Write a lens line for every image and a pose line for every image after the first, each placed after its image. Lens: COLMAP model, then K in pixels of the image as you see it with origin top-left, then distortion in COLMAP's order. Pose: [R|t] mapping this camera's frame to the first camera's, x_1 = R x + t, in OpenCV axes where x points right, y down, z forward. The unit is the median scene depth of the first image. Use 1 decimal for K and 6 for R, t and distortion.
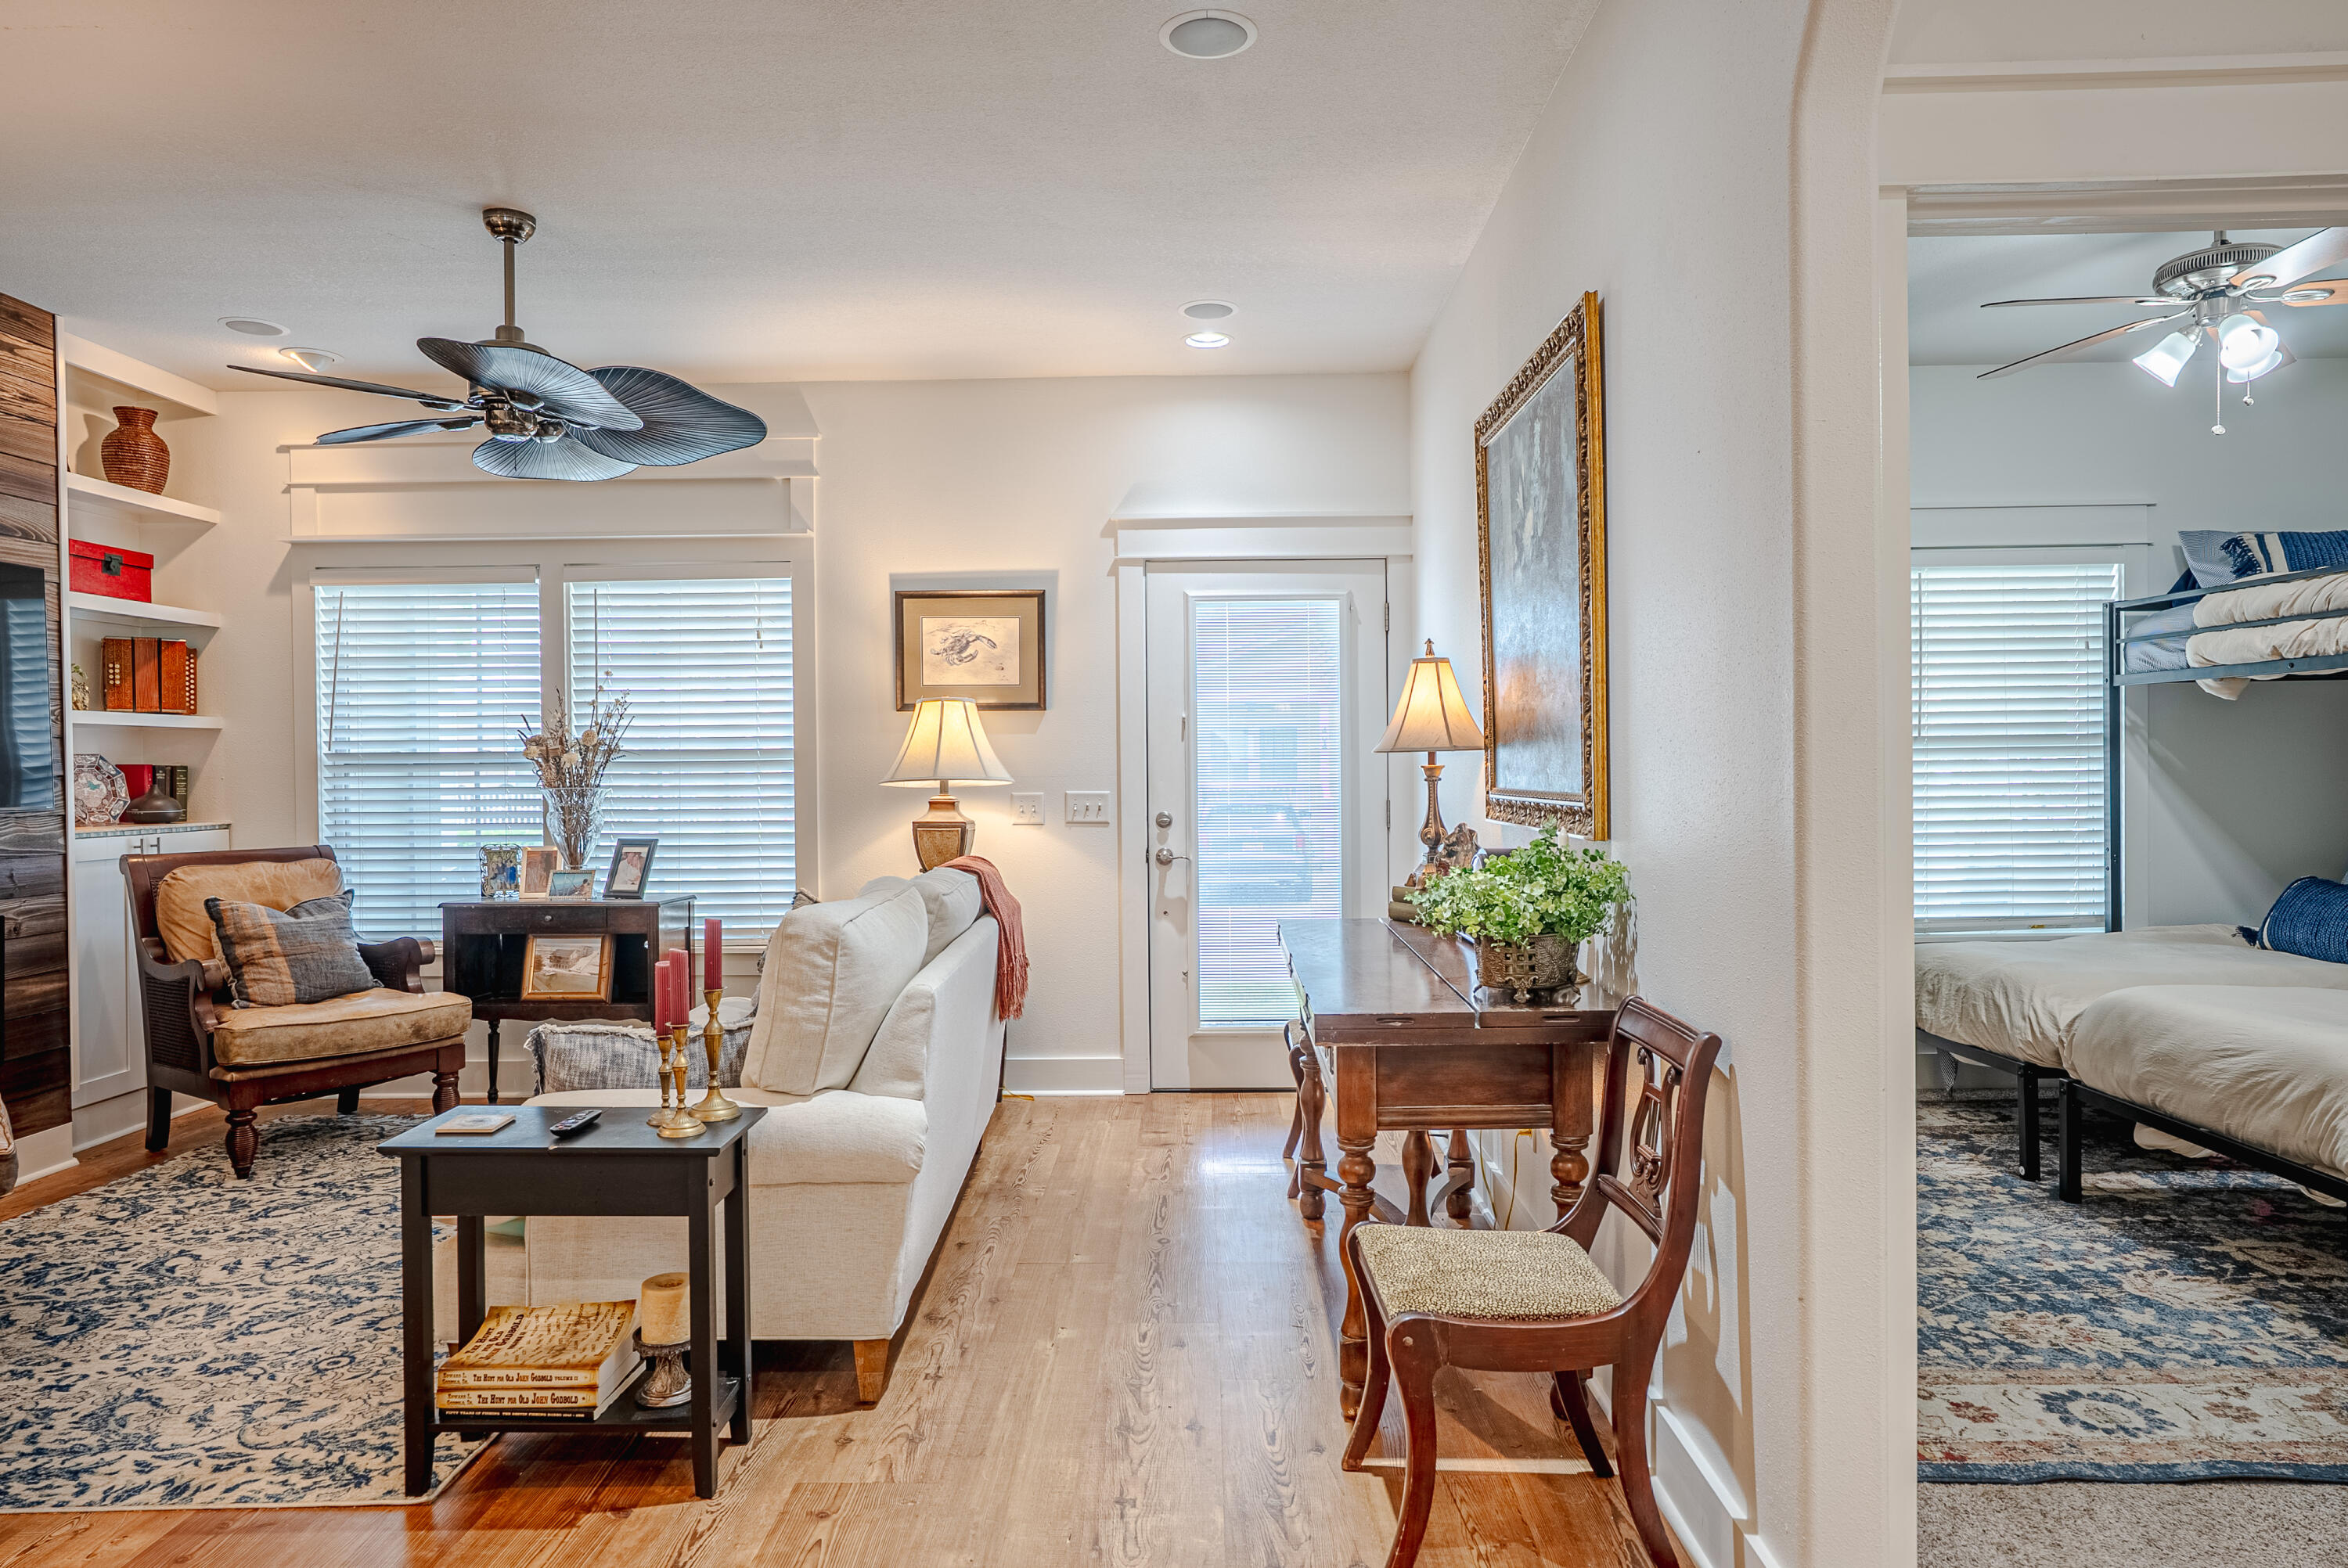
lens RADIAL K [[1455.3, 0, 1193.7], [0, 1455.3, 798.9], [0, 0, 1]] dist [-0.011686, 0.020634]
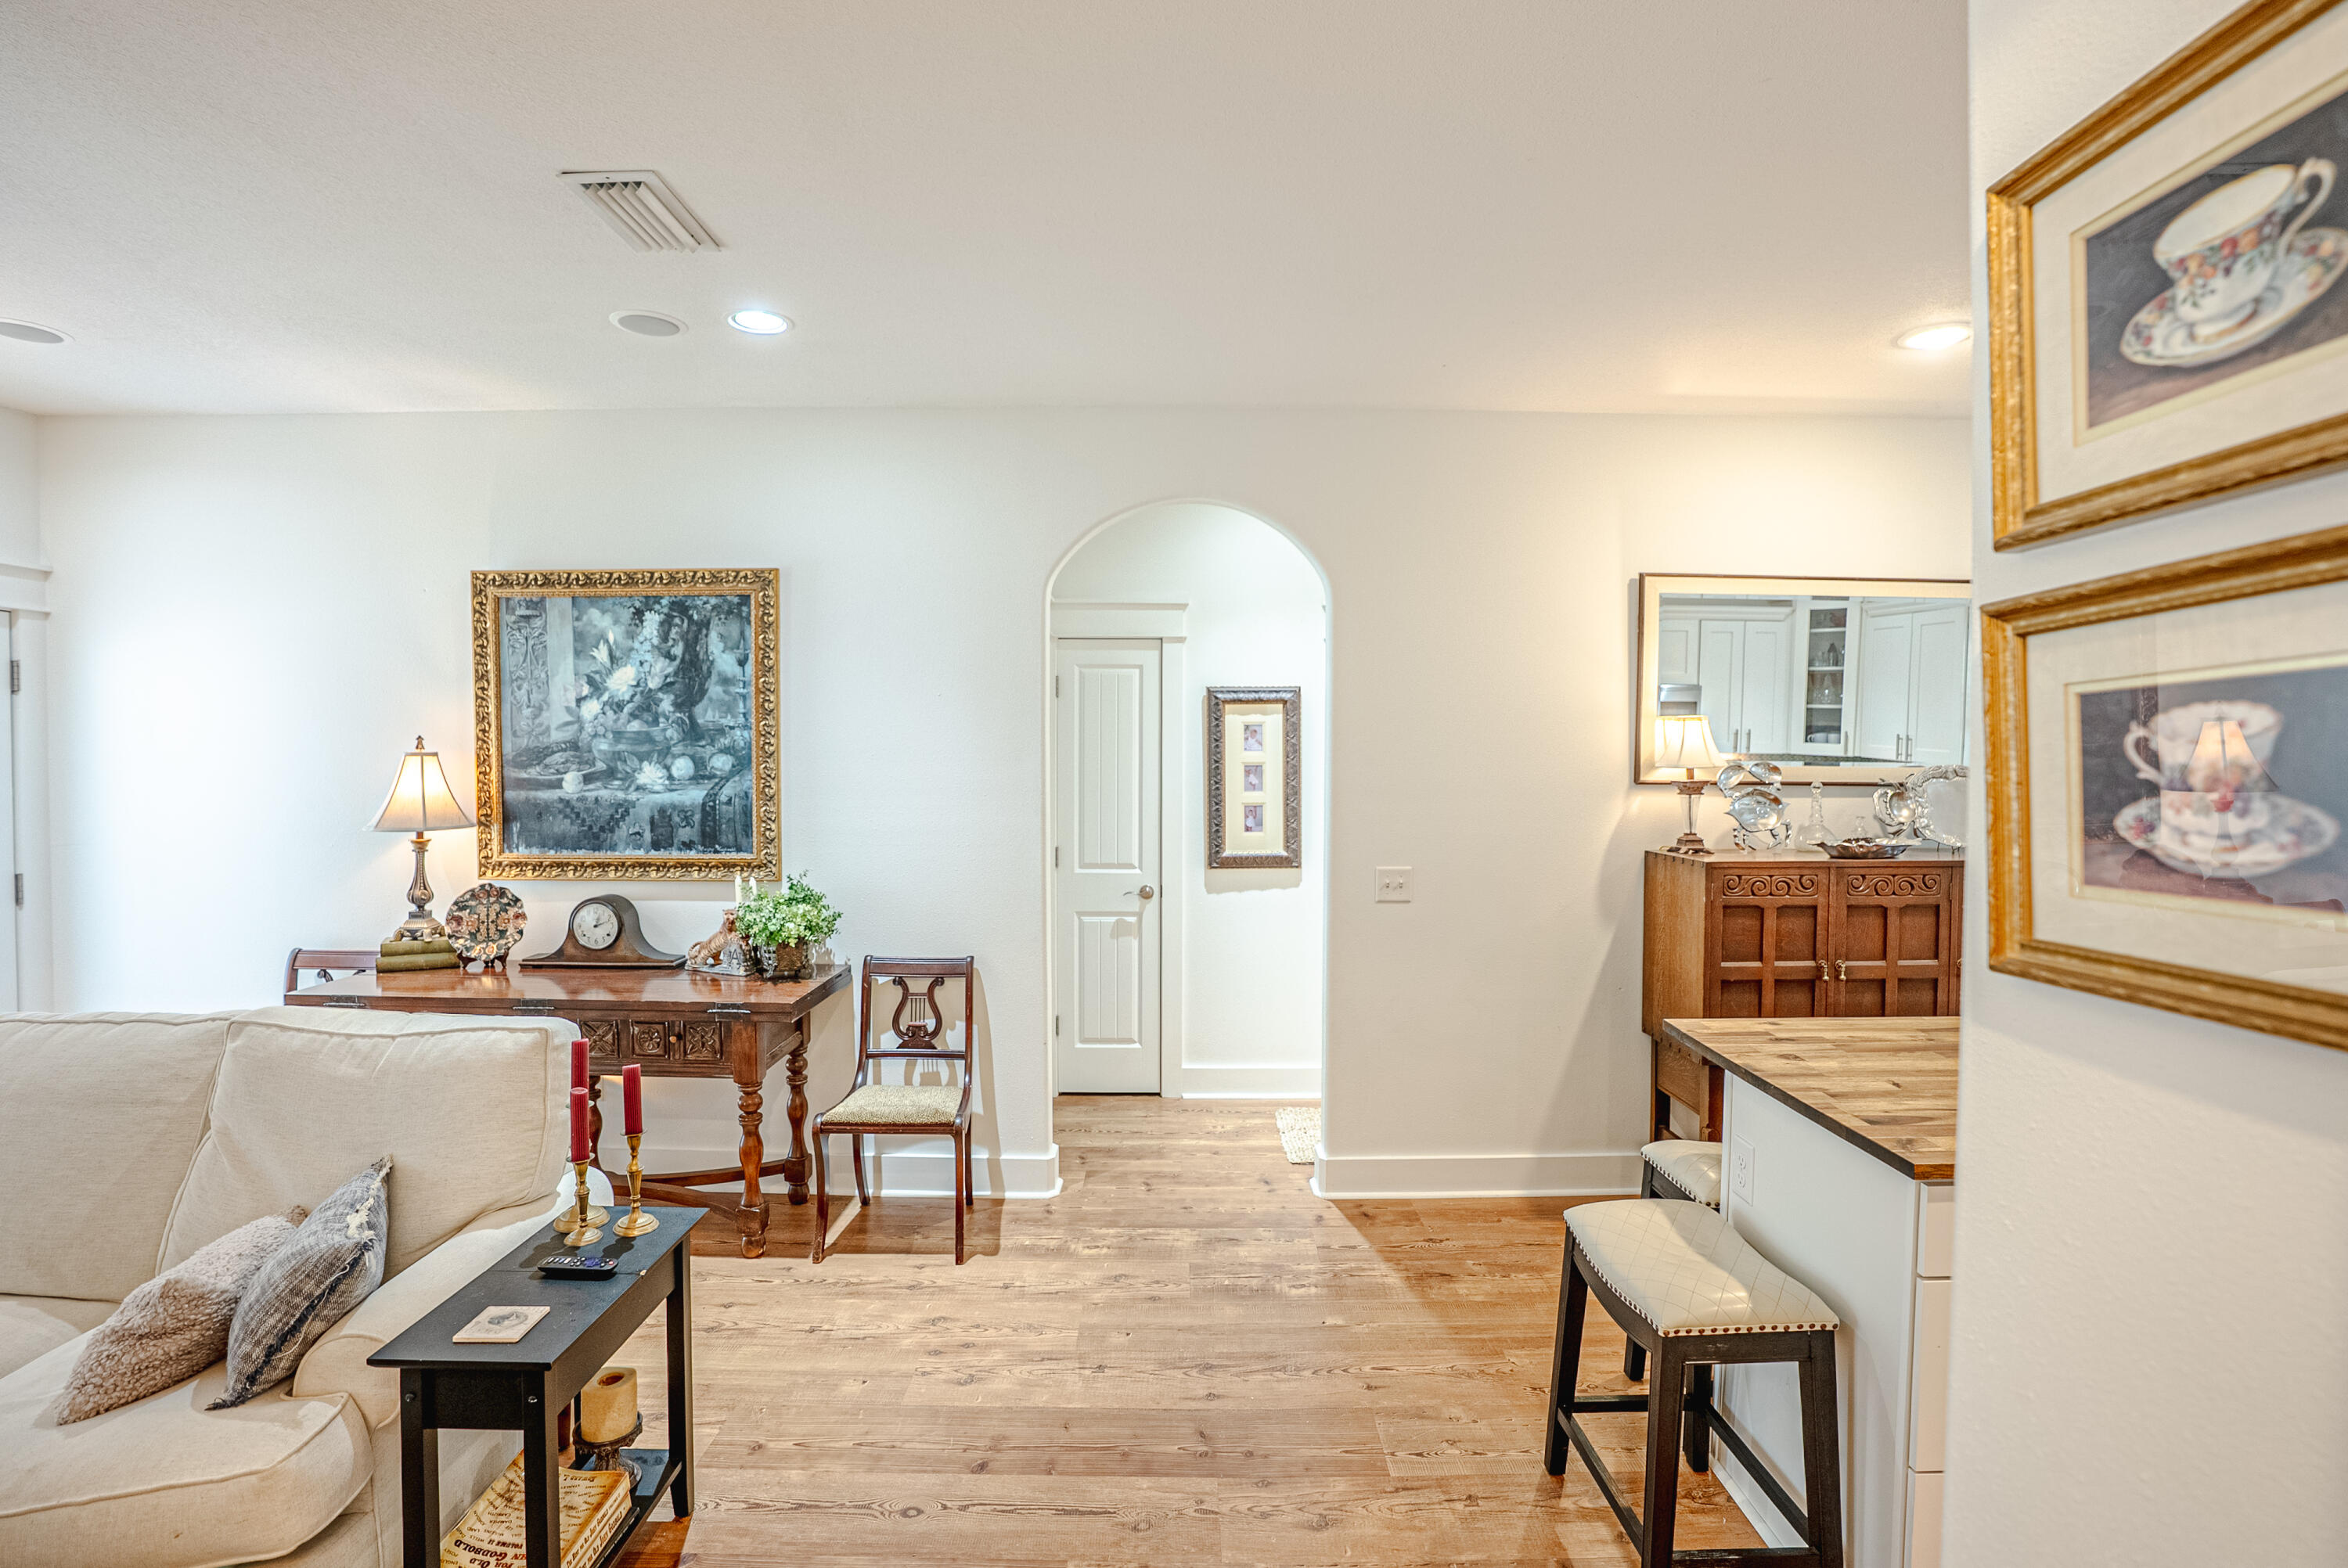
lens RADIAL K [[1111.3, 0, 1165.0], [0, 1111.3, 792.6], [0, 0, 1]] dist [-0.063271, 0.020683]
pose [[-0.010084, -0.029269, 0.999521, -0.618942], [0.025083, 0.999250, 0.029514, -0.060581], [-0.999635, 0.025368, -0.009342, 0.318109]]
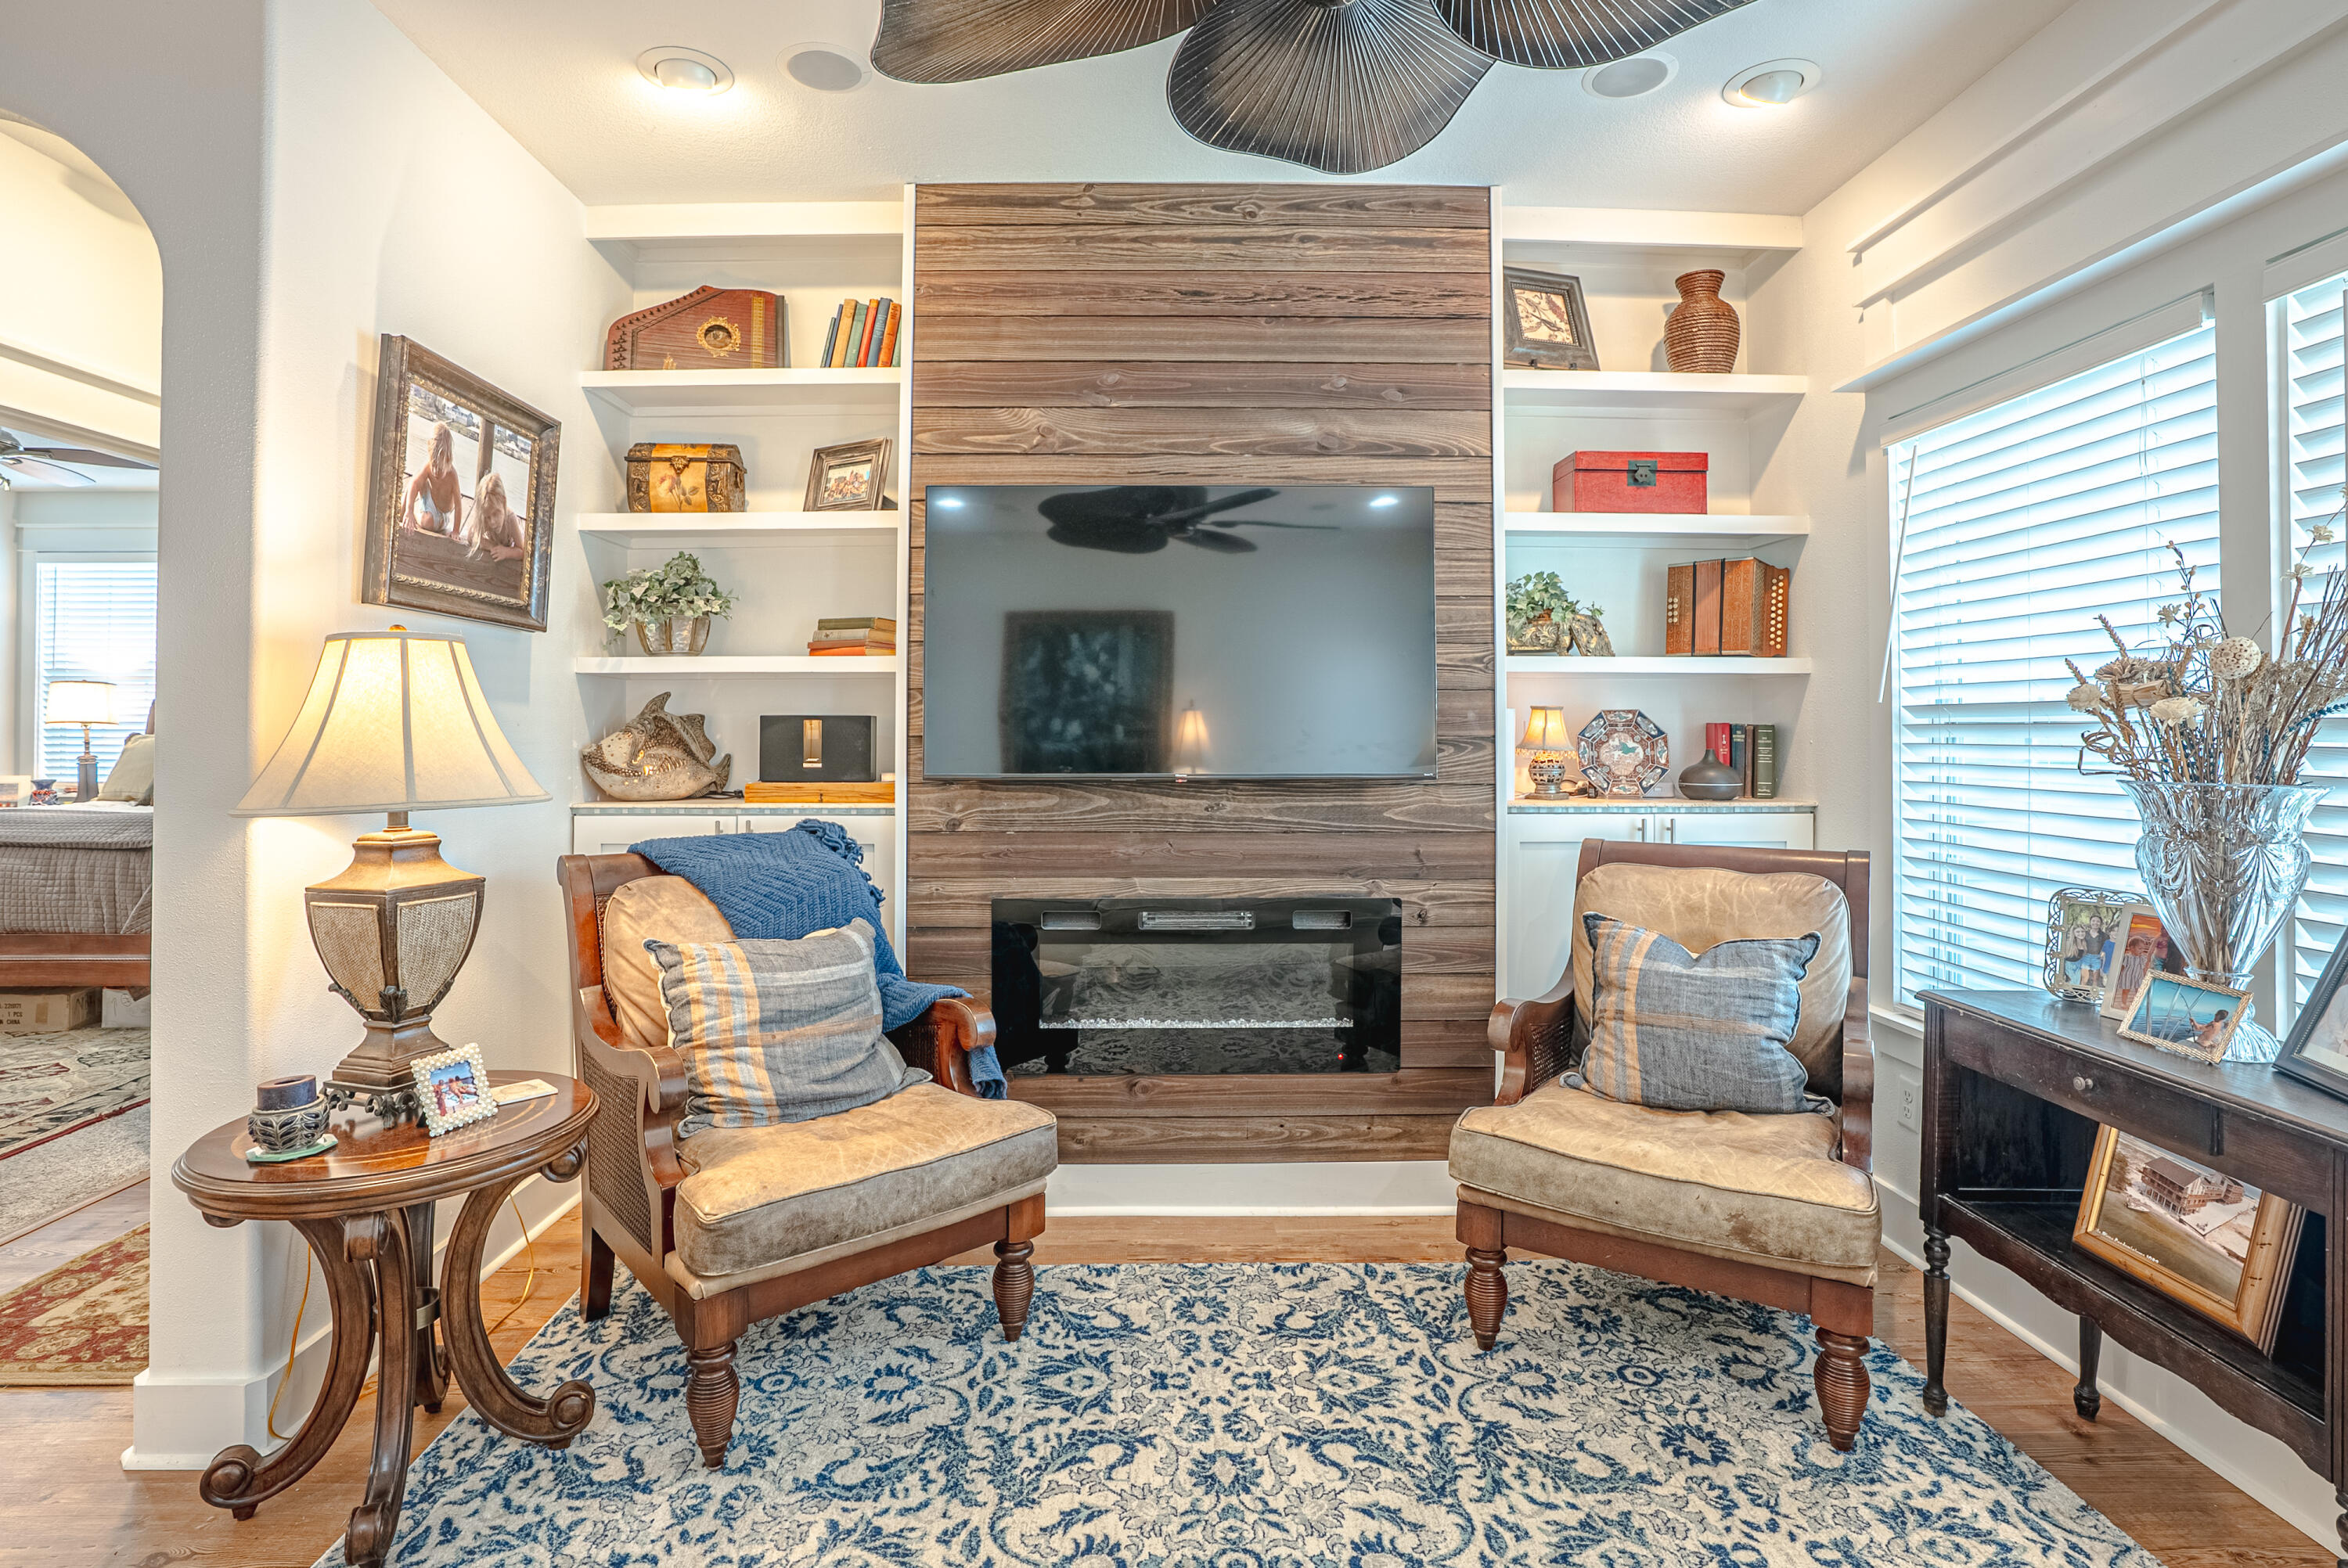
lens RADIAL K [[1165.5, 0, 1147.4], [0, 1165.5, 707.3], [0, 0, 1]] dist [-0.044060, 0.004689]
pose [[0.021518, -0.009664, -0.999722, -0.121255], [-0.026063, 0.999608, -0.010224, -0.019812], [0.999429, 0.026276, 0.021258, 0.761851]]
